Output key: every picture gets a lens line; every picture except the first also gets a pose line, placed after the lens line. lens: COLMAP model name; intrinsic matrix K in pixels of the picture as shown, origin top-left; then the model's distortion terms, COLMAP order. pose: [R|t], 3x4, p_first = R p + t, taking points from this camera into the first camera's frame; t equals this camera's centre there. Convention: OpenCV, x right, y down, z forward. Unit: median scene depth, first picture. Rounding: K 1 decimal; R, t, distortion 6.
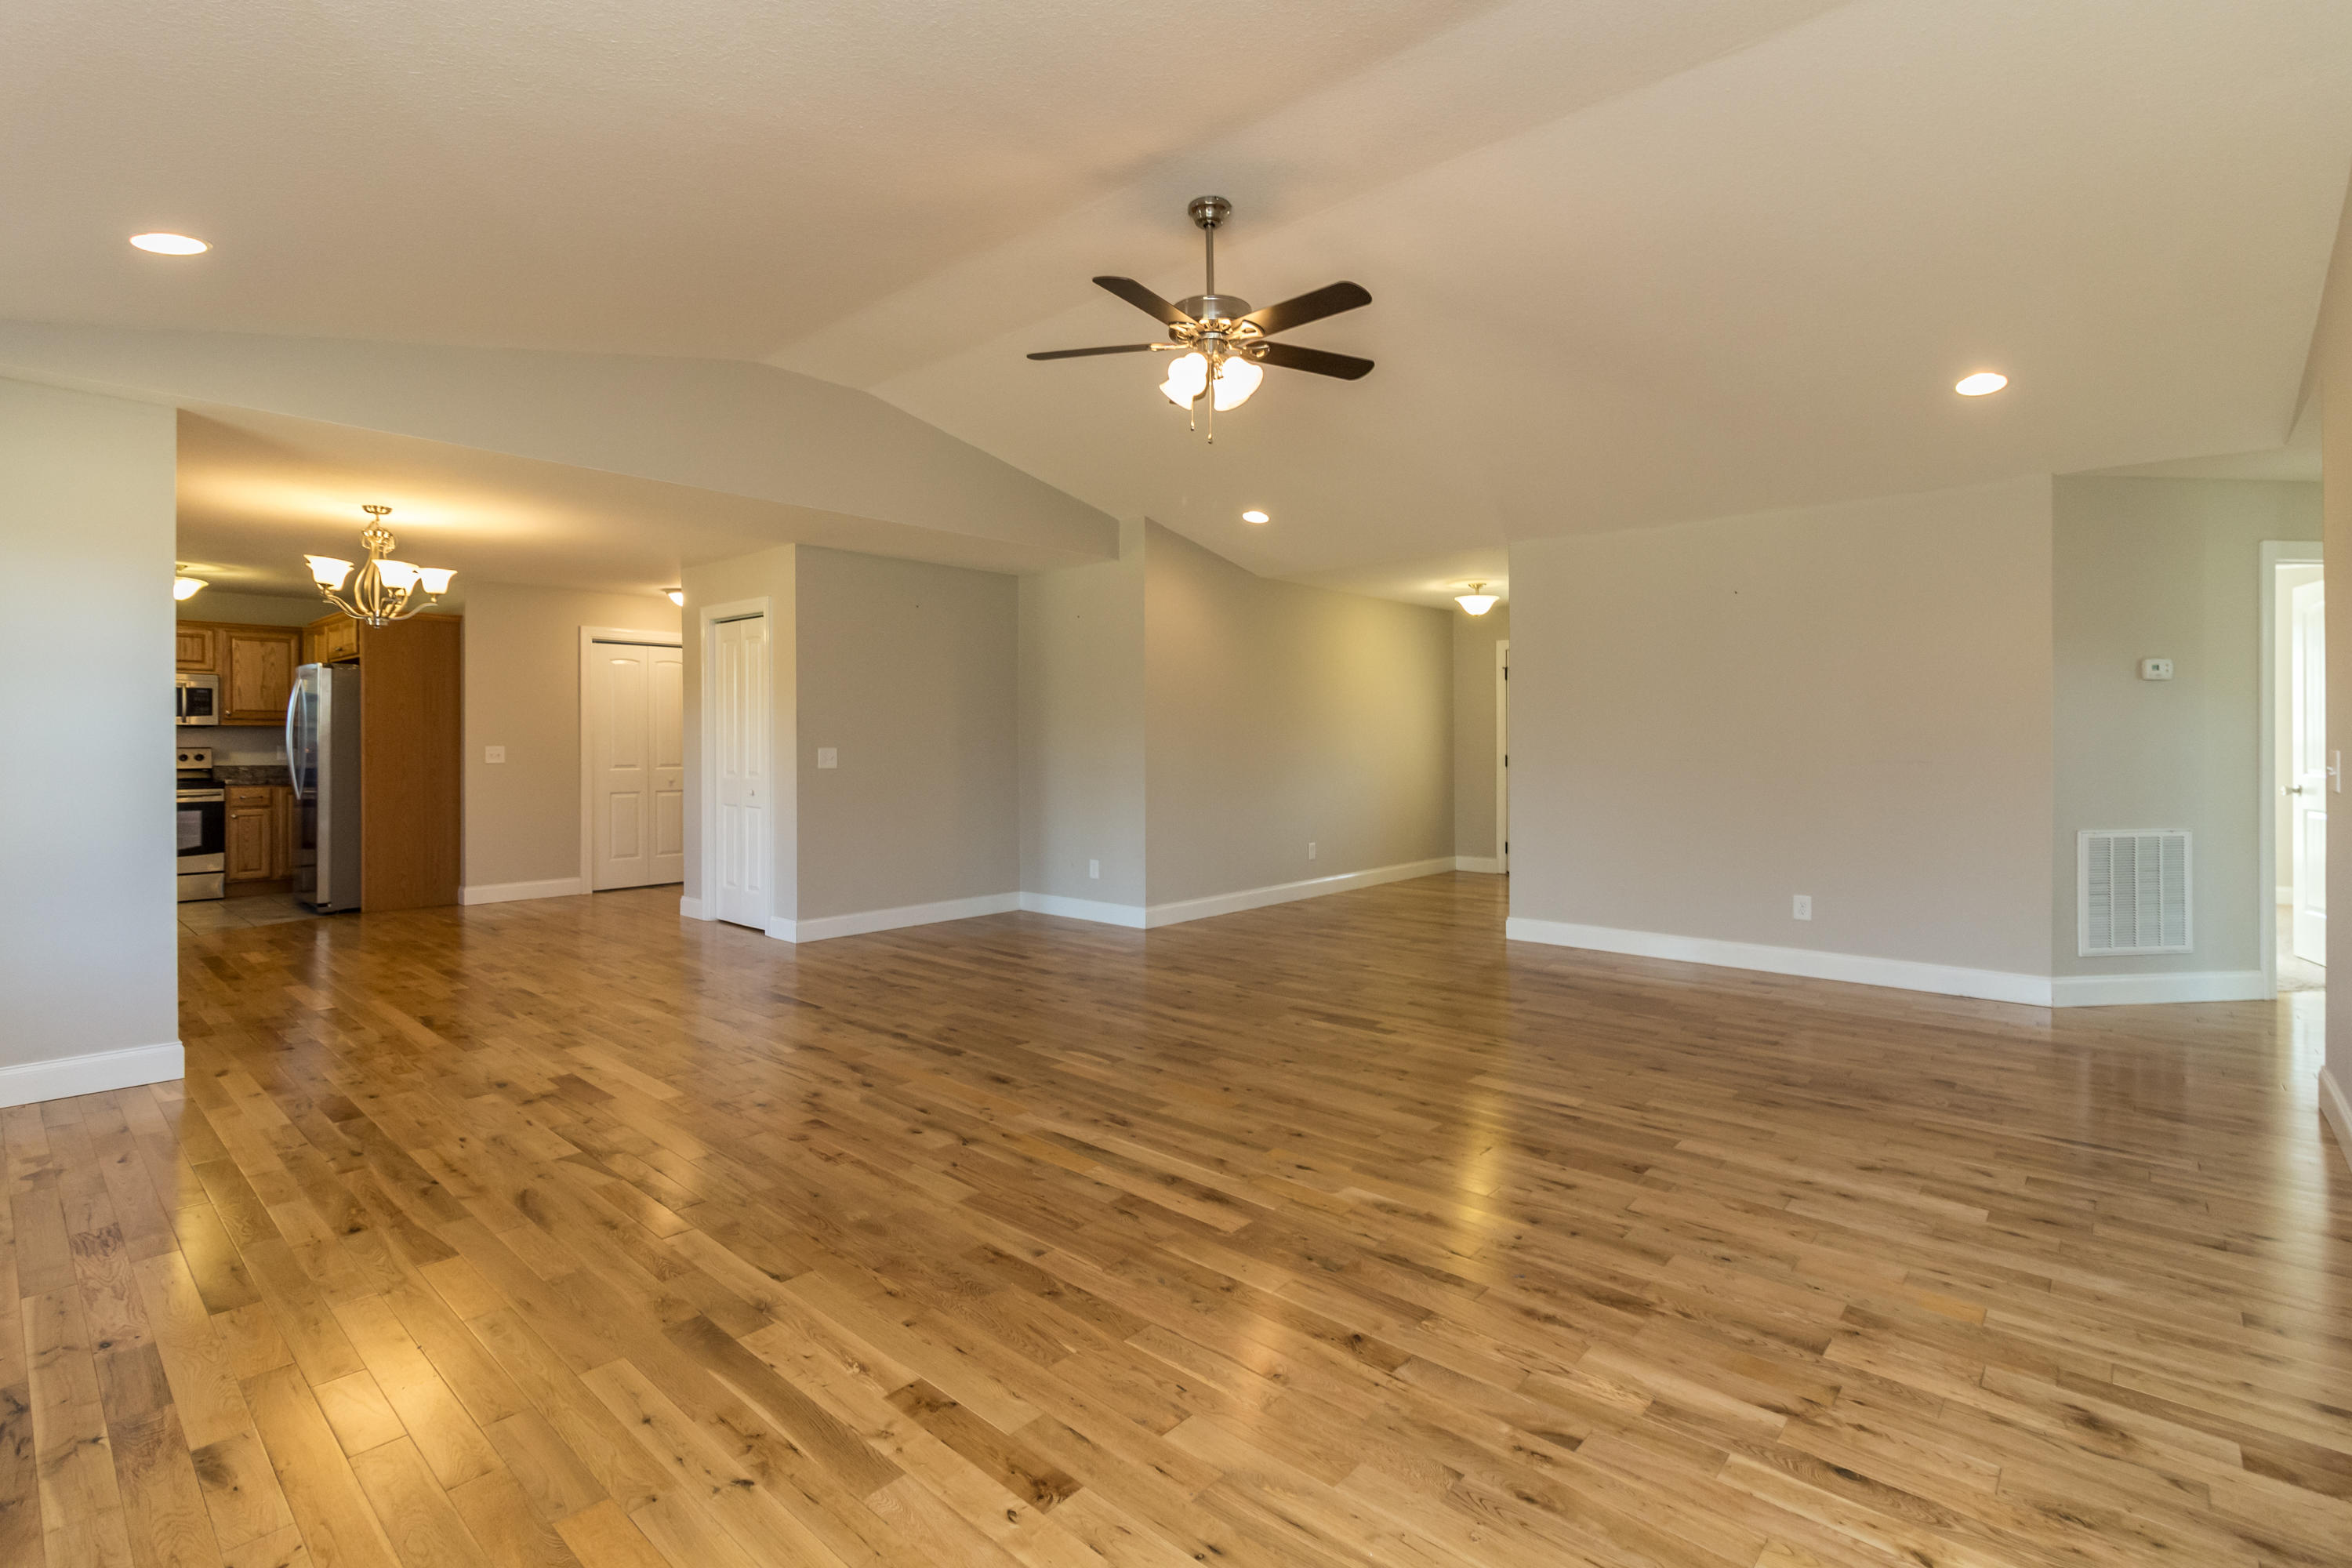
lens RADIAL K [[1074.0, 0, 1142.1], [0, 1074.0, 734.2], [0, 0, 1]] dist [0.000565, -0.000522]
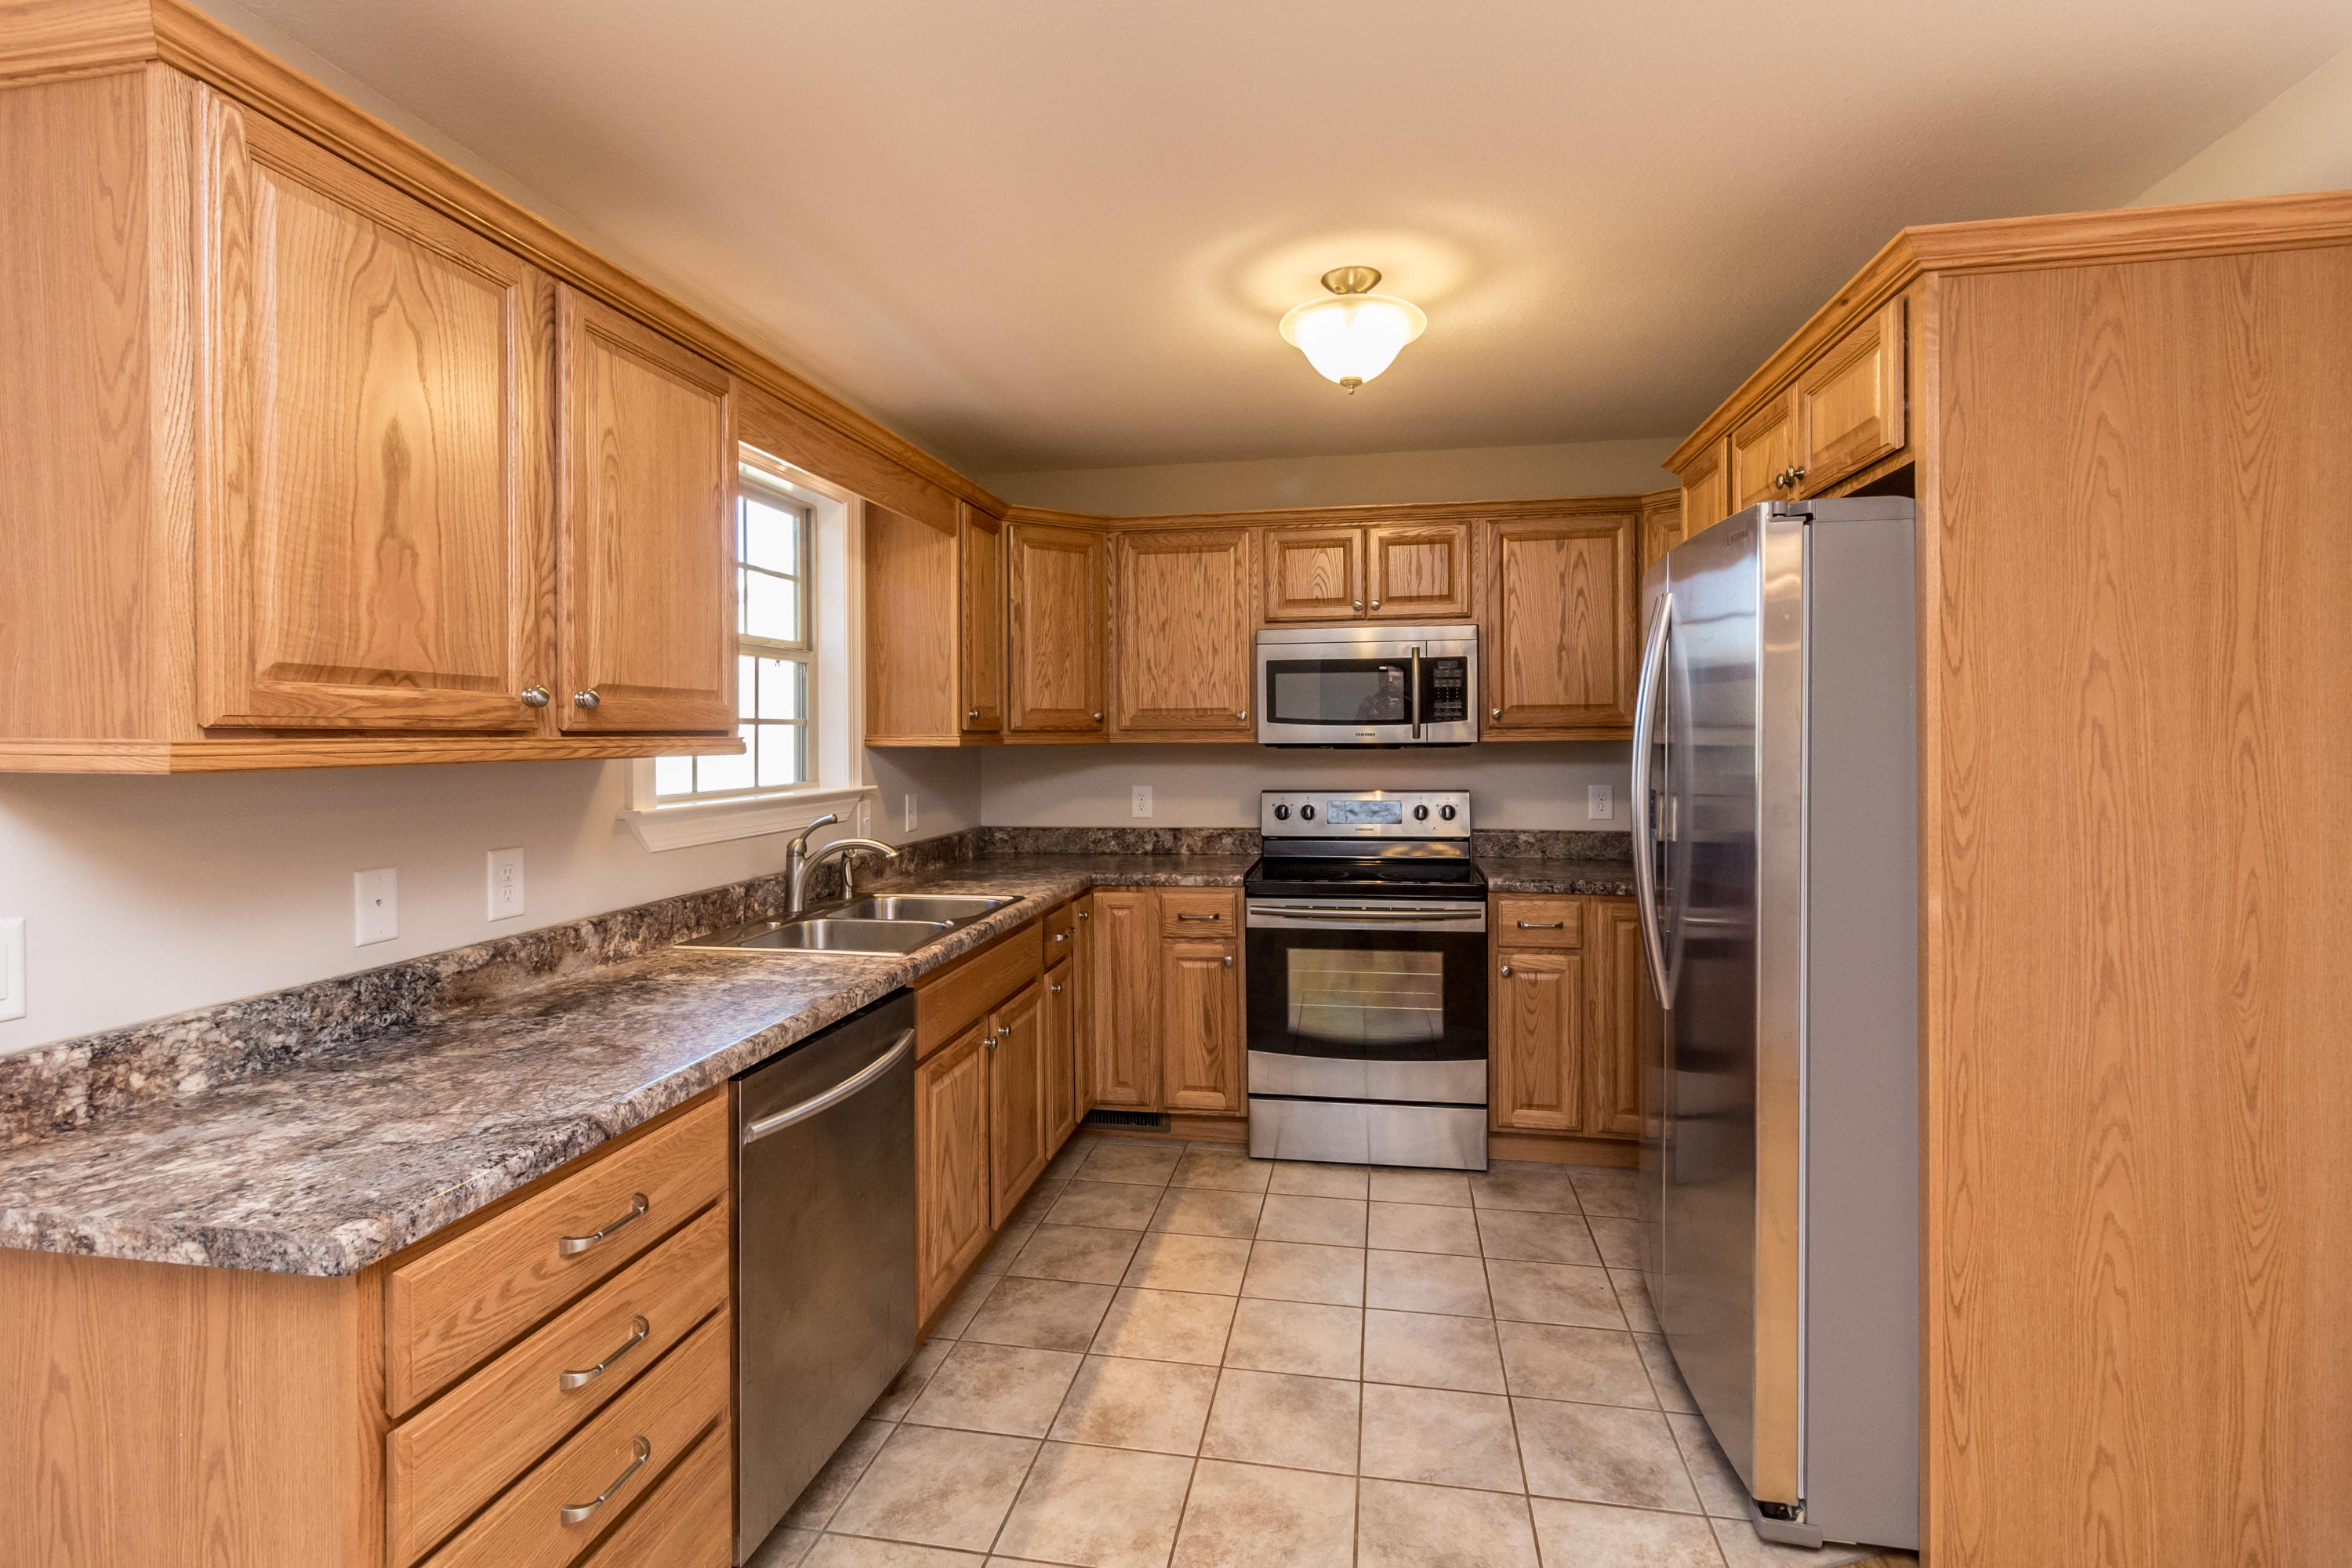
lens RADIAL K [[1074.0, 0, 1221.2], [0, 1074.0, 741.0], [0, 0, 1]] dist [0.000565, -0.000522]
pose [[0.556423, 0.004662, -0.830886, -0.559254], [0.006705, 0.999927, 0.010101, -0.013656], [0.830872, -0.011192, 0.556350, 0.674315]]
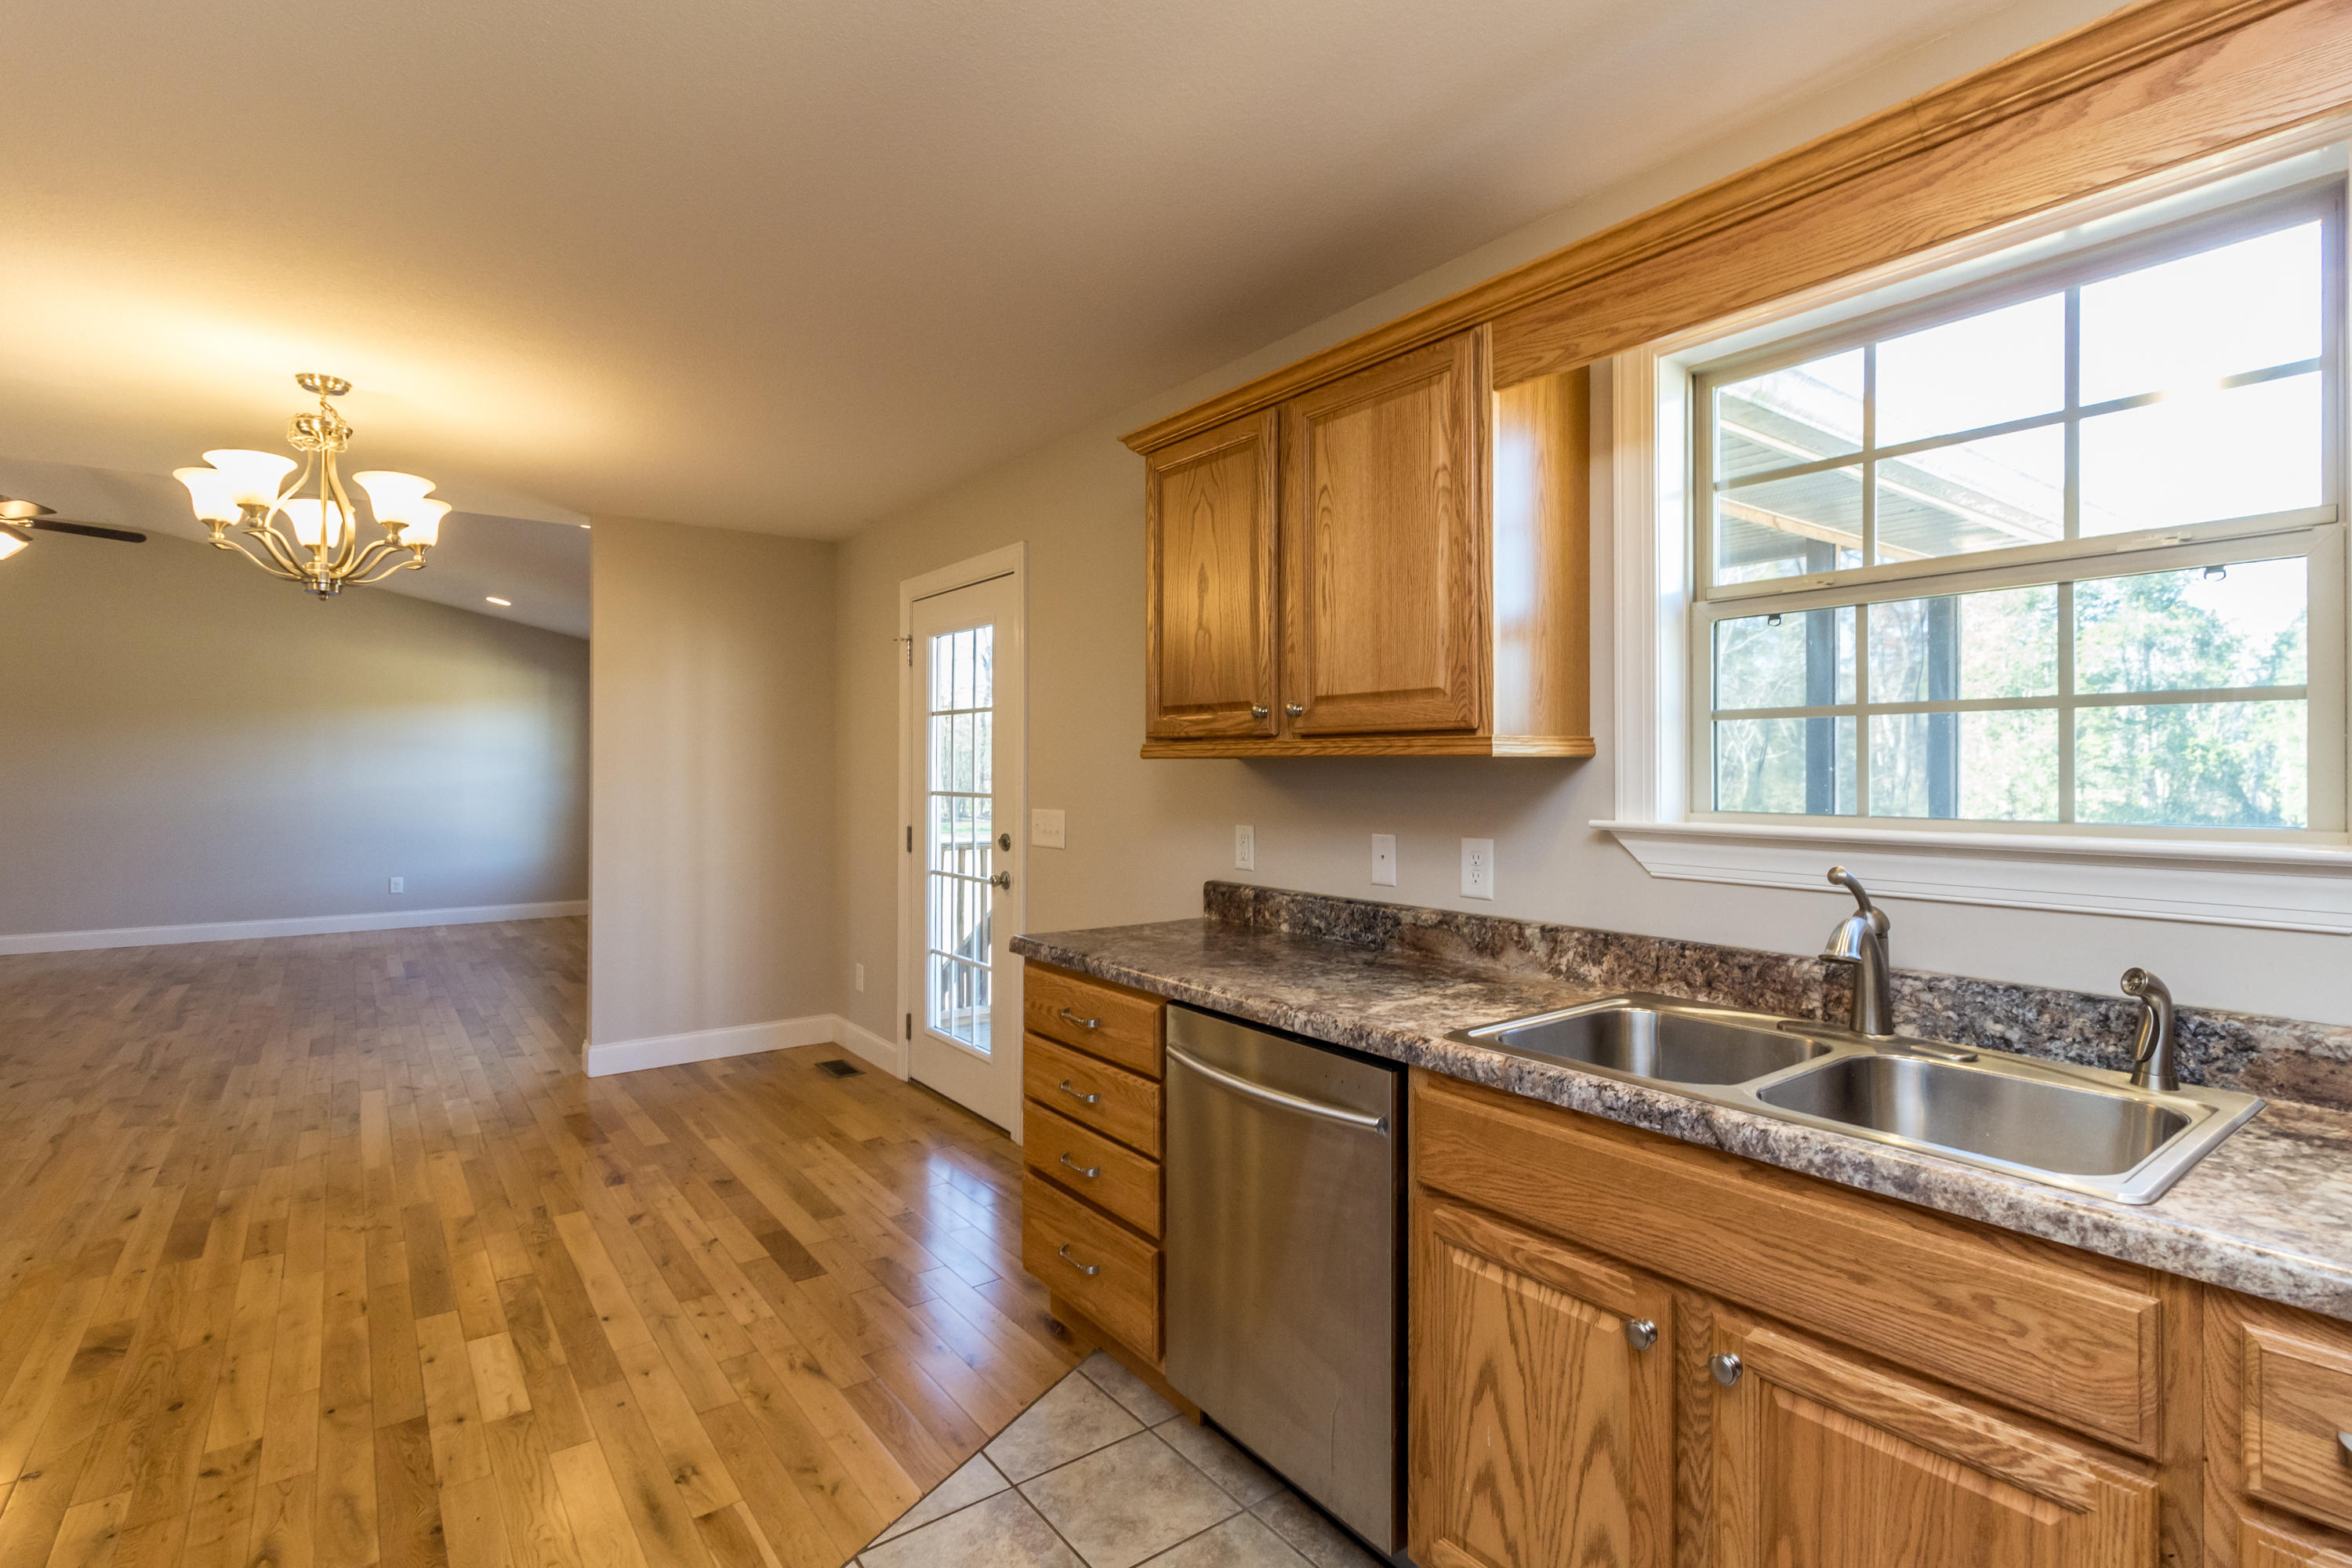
lens RADIAL K [[1074.0, 0, 1163.3], [0, 1074.0, 750.2], [0, 0, 1]] dist [0.000565, -0.000522]
pose [[-0.986125, -0.007768, 0.165822, -0.698824], [-0.012404, 0.999560, -0.026938, -0.007582], [-0.165540, -0.028621, -0.985788, 0.833290]]
